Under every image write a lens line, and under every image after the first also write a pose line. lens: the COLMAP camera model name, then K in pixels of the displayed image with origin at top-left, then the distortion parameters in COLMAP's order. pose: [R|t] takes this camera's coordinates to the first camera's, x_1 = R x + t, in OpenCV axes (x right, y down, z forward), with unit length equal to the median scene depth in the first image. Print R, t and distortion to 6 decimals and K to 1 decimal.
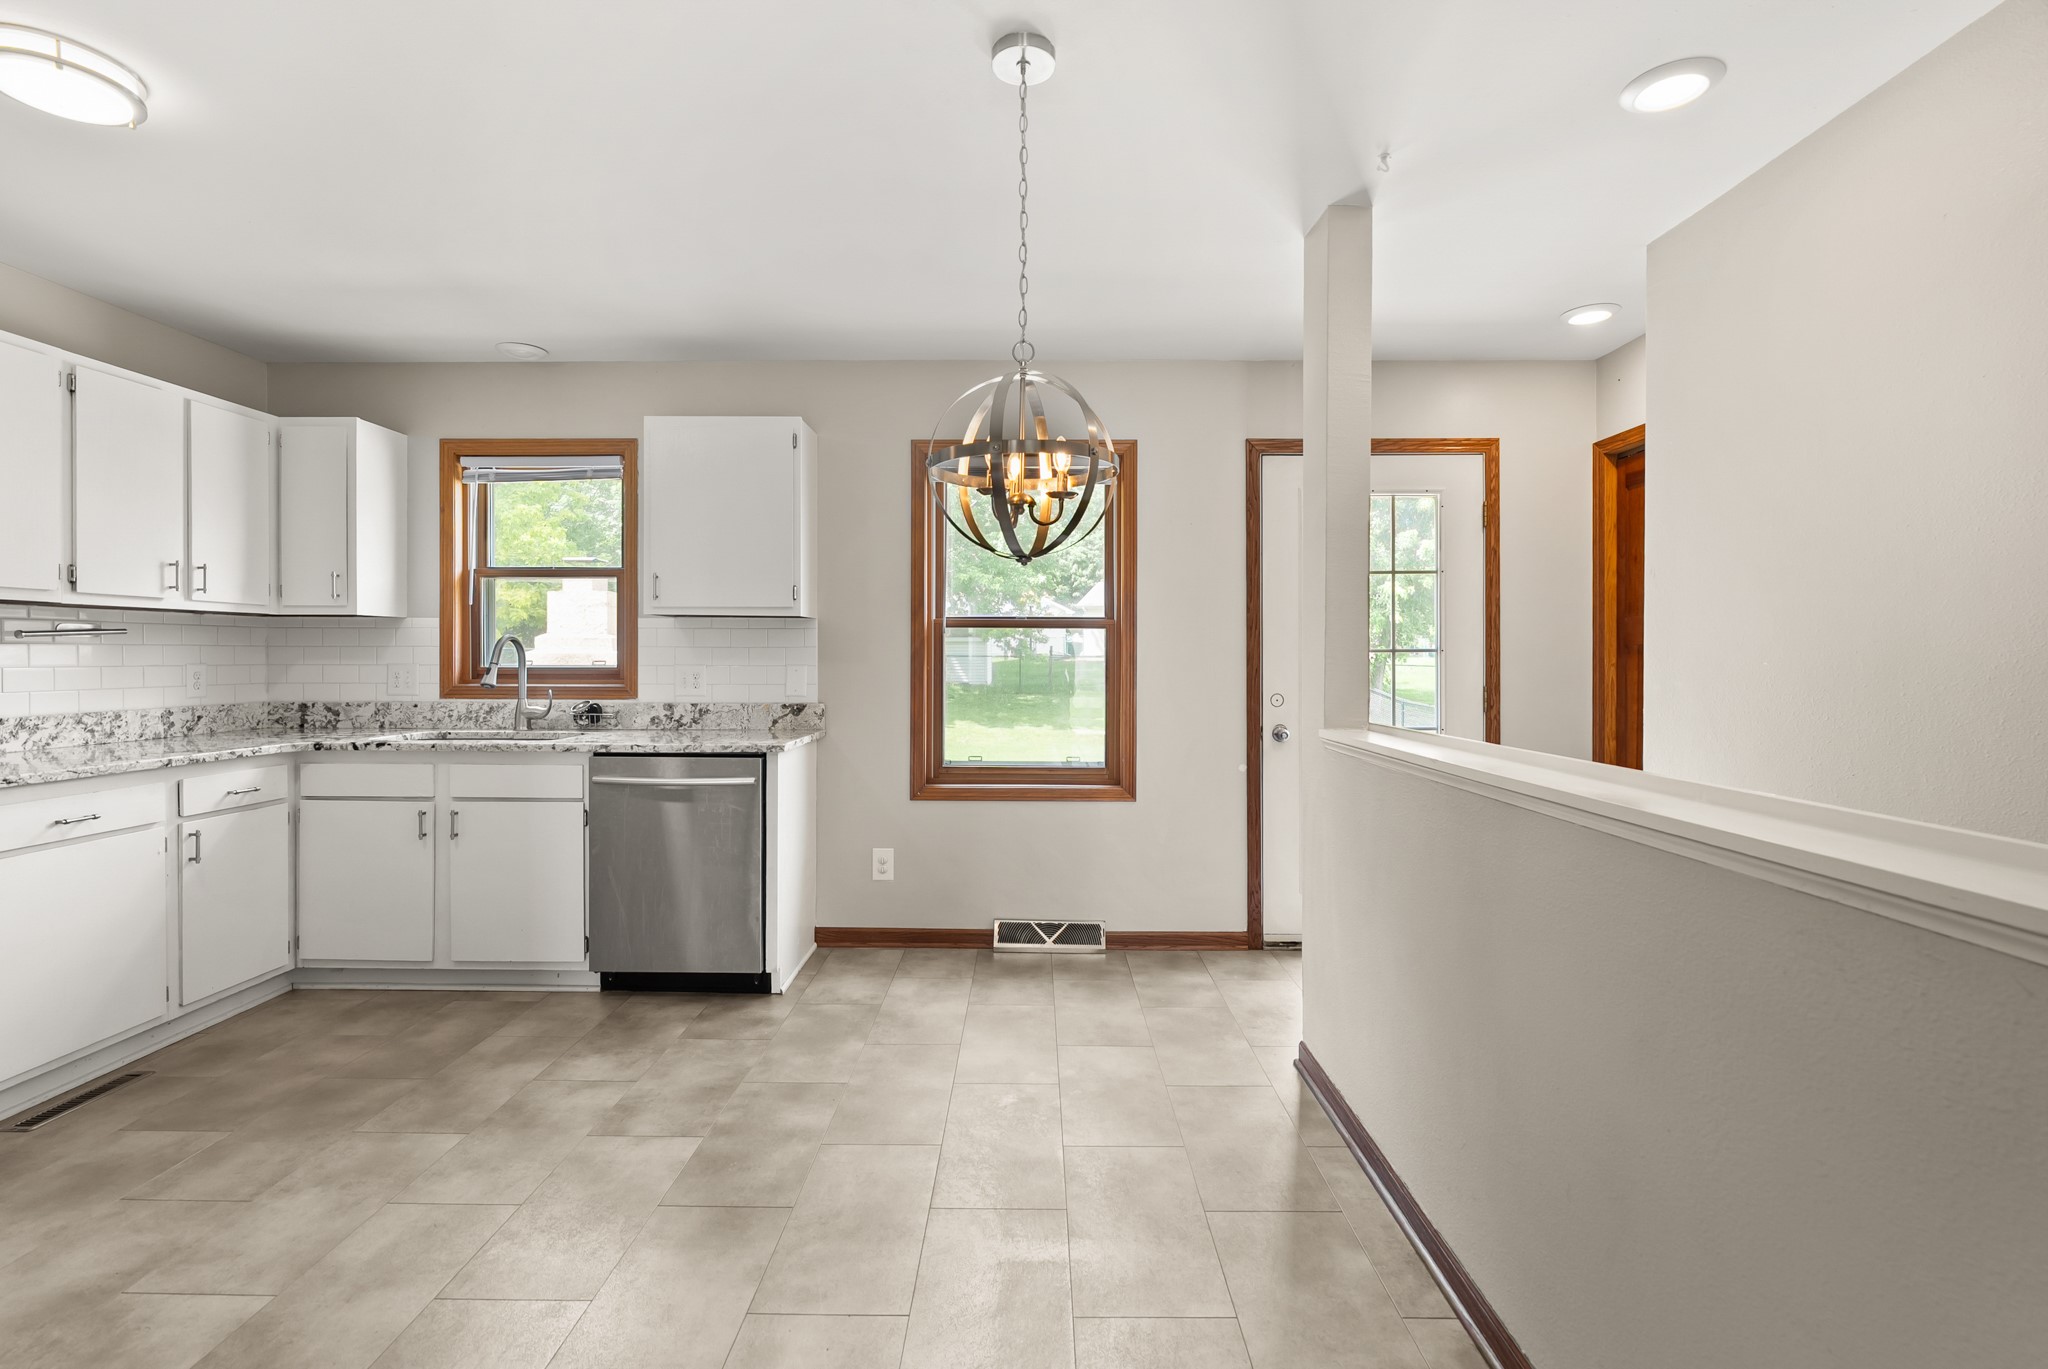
lens RADIAL K [[937.5, 0, 1007.7], [0, 937.5, 664.4], [0, 0, 1]] dist [-0.001451, 0.000351]
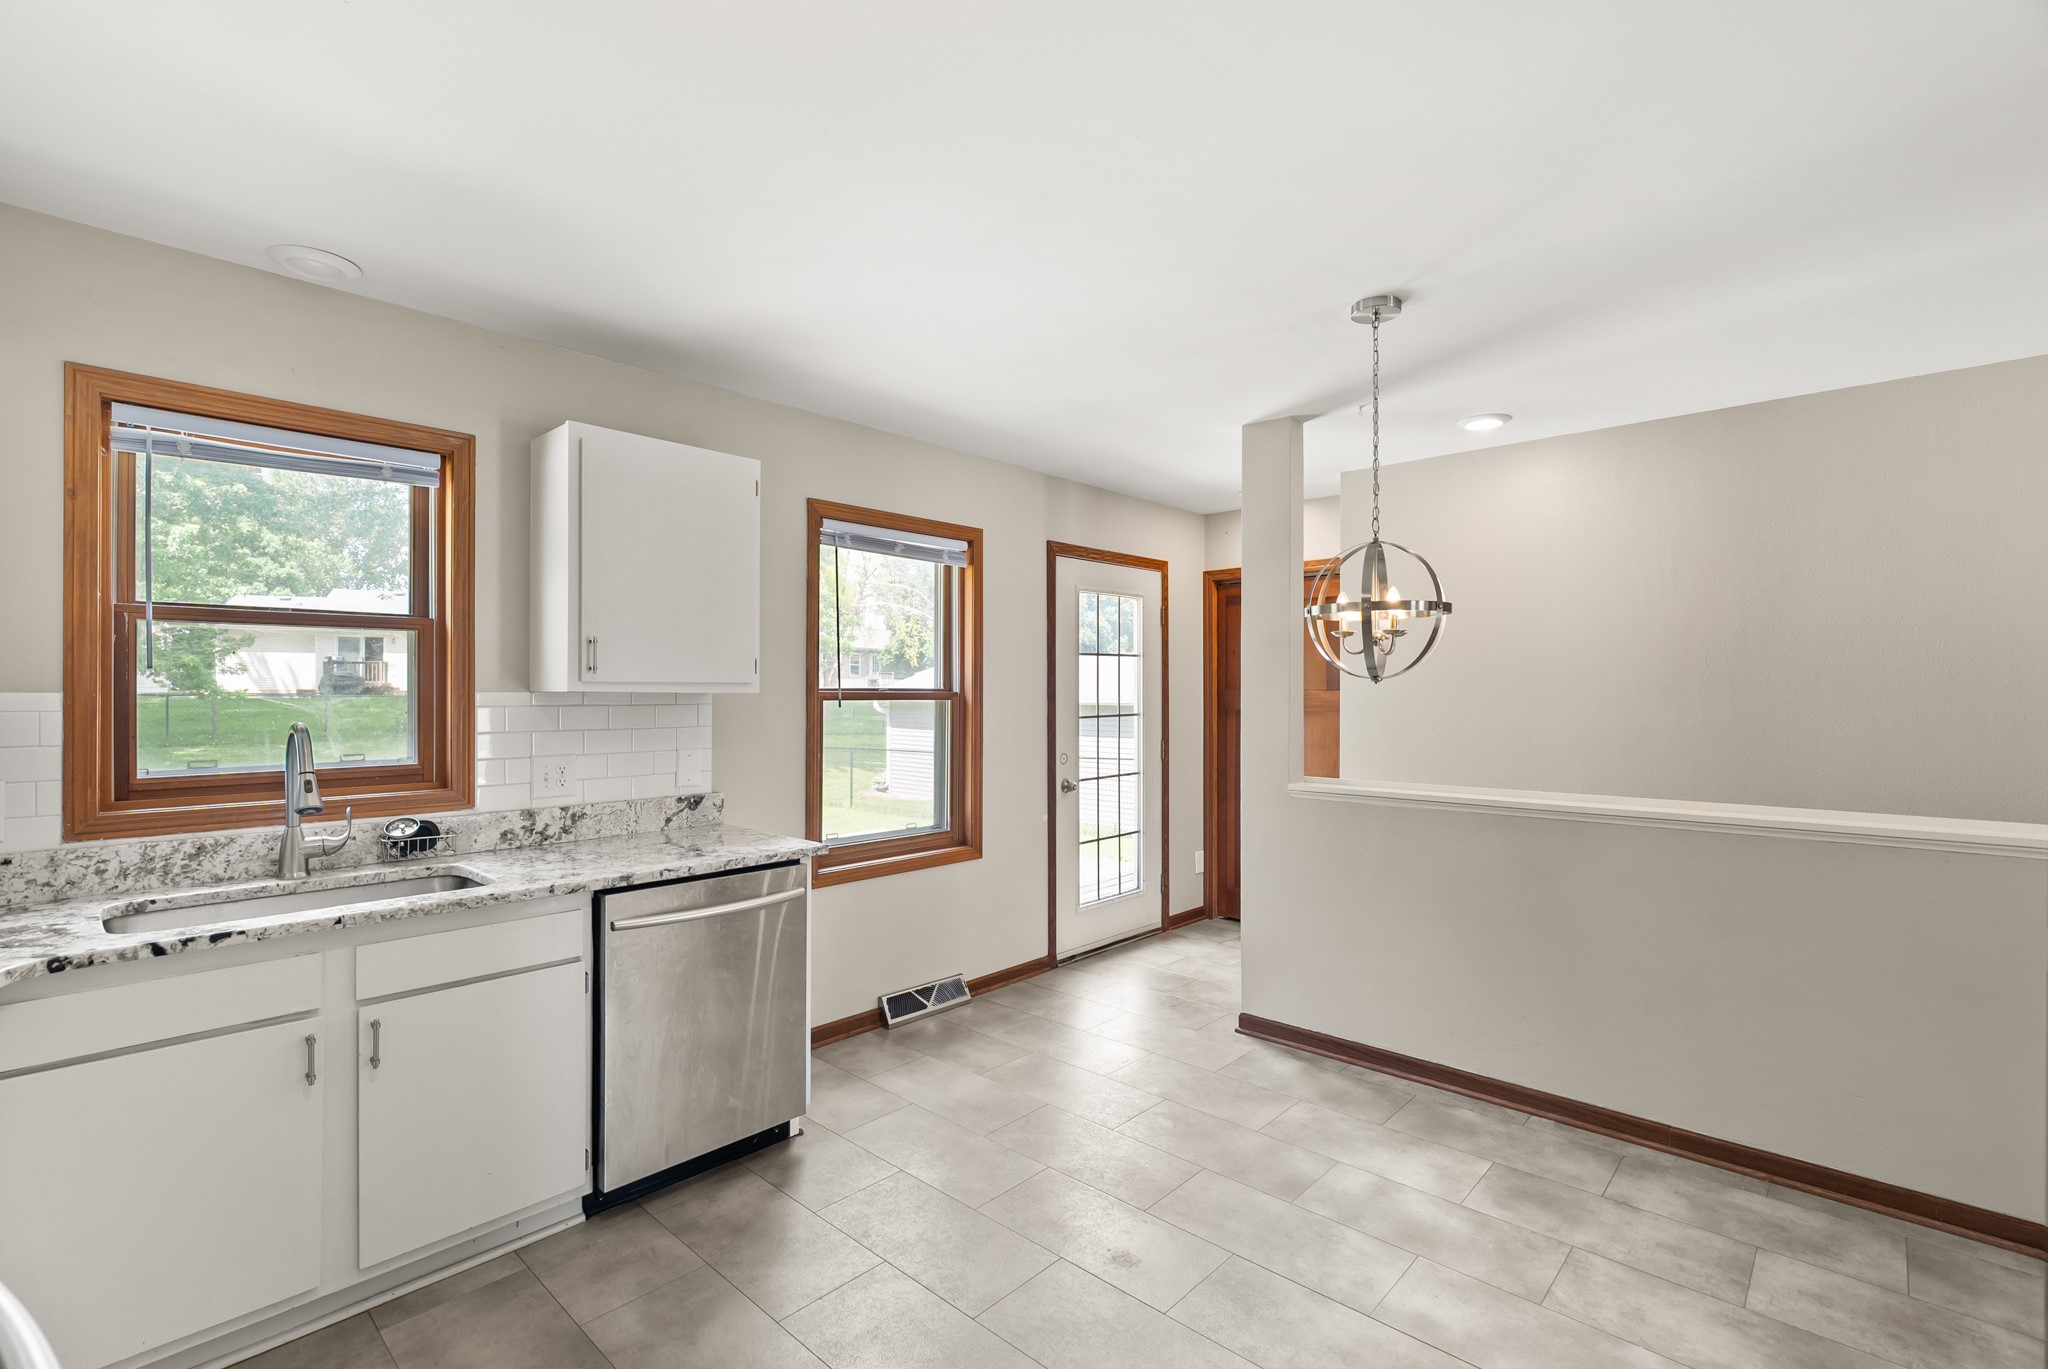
lens RADIAL K [[937.5, 0, 1014.4], [0, 937.5, 692.5], [0, 0, 1]] dist [-0.001451, 0.000351]
pose [[0.666580, -0.003743, 0.745424, -0.704586], [0.005285, 0.999986, 0.000295, -0.051422], [-0.745414, 0.003743, 0.666591, 0.256675]]
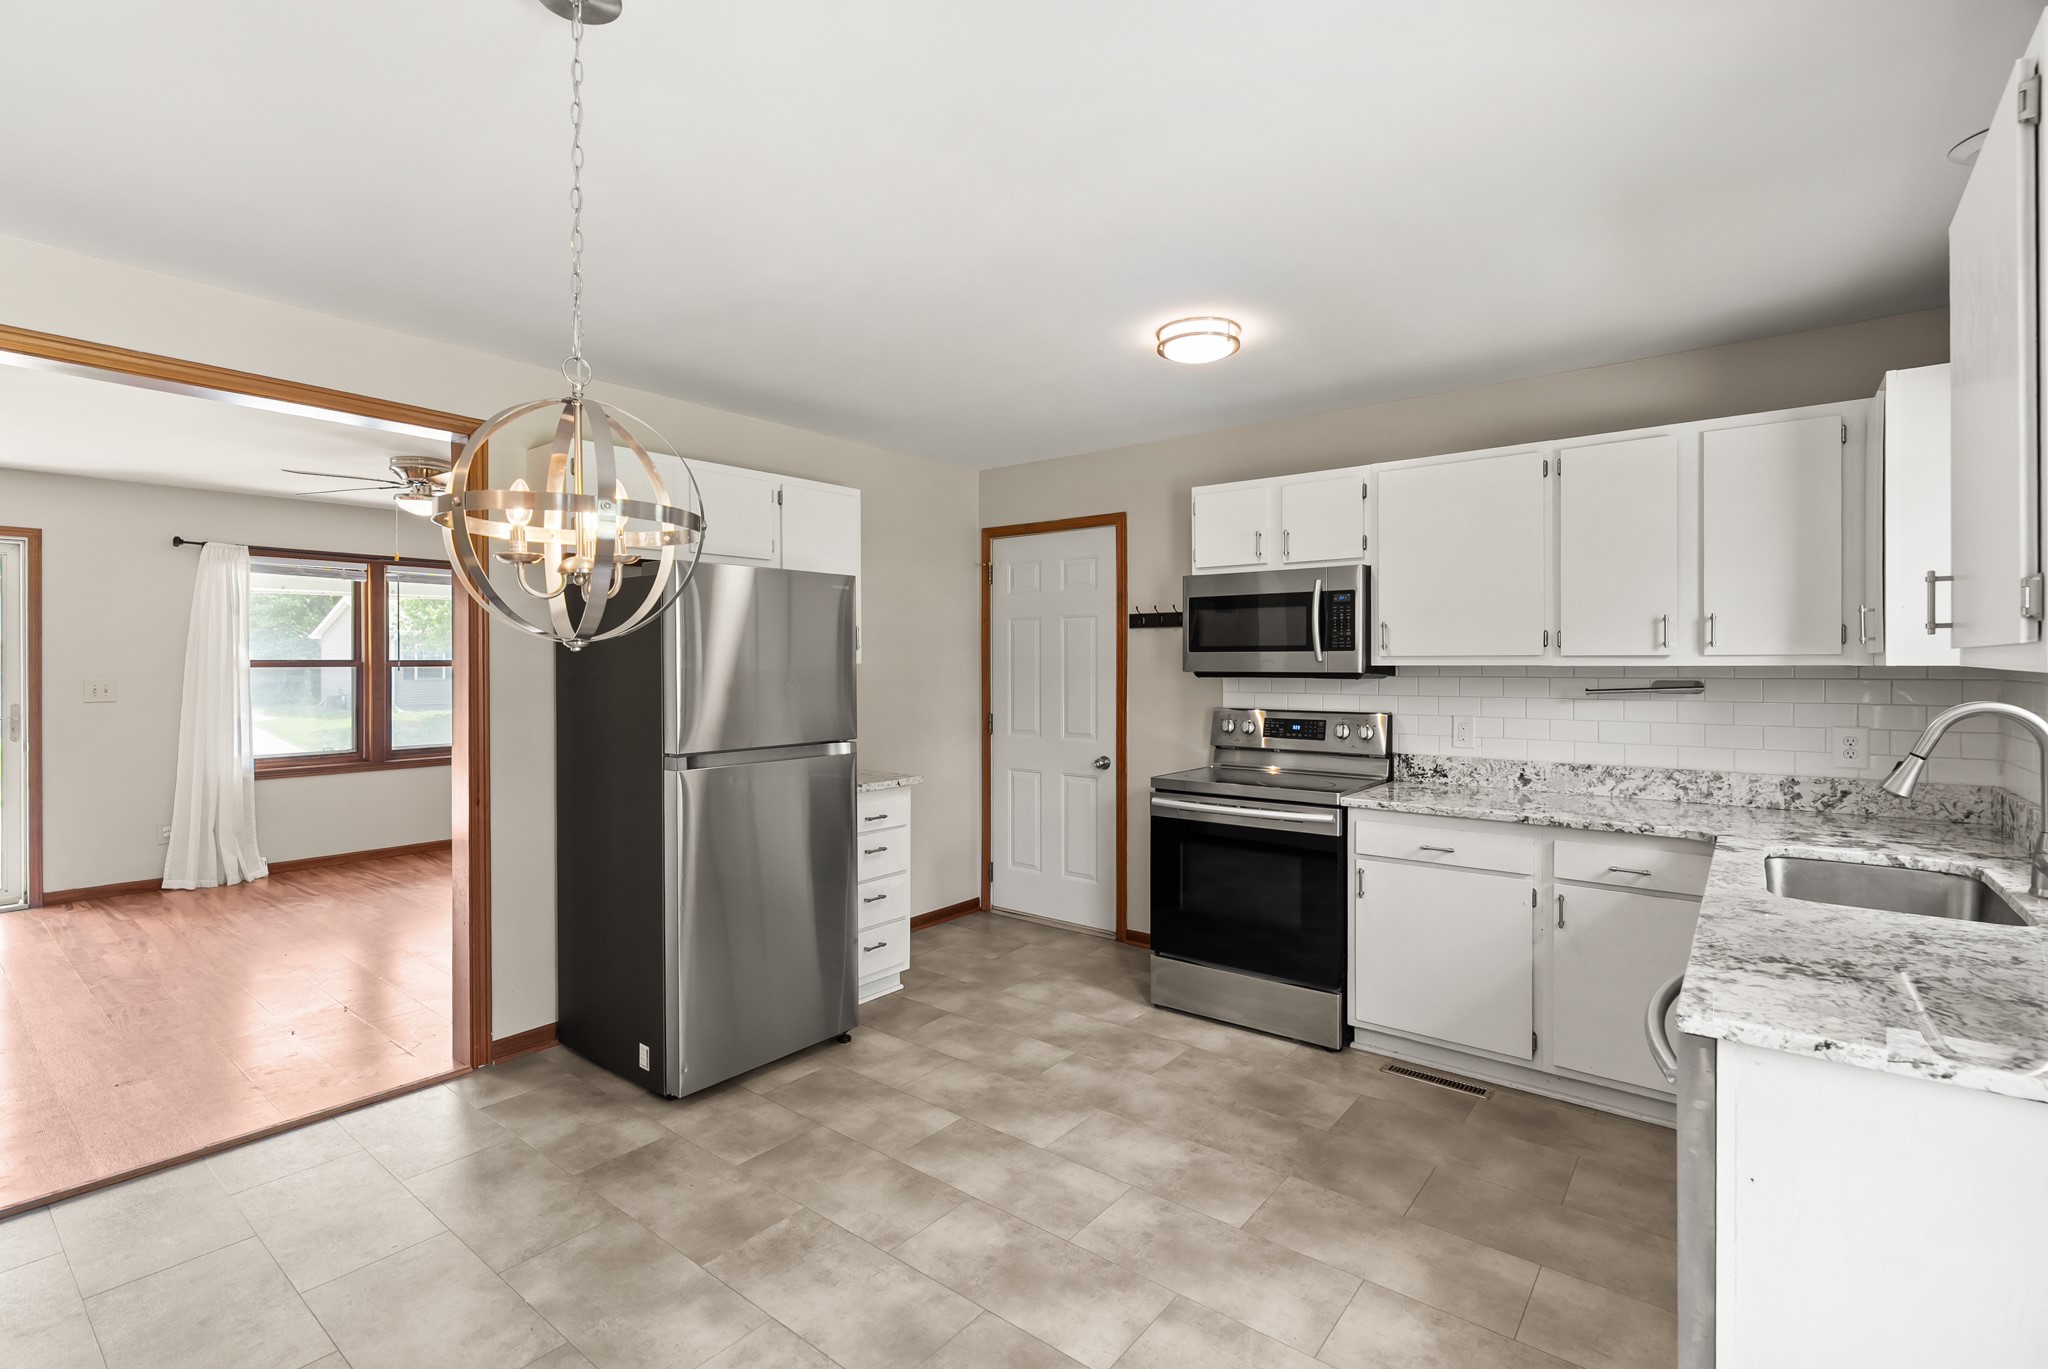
lens RADIAL K [[937.5, 0, 1018.0], [0, 937.5, 665.6], [0, 0, 1]] dist [-0.001451, 0.000351]
pose [[-0.600467, 0.000793, -0.799649, 0.225507], [-0.008330, 0.999939, 0.007247, -0.056083], [0.799606, 0.011013, -0.600424, 0.951268]]
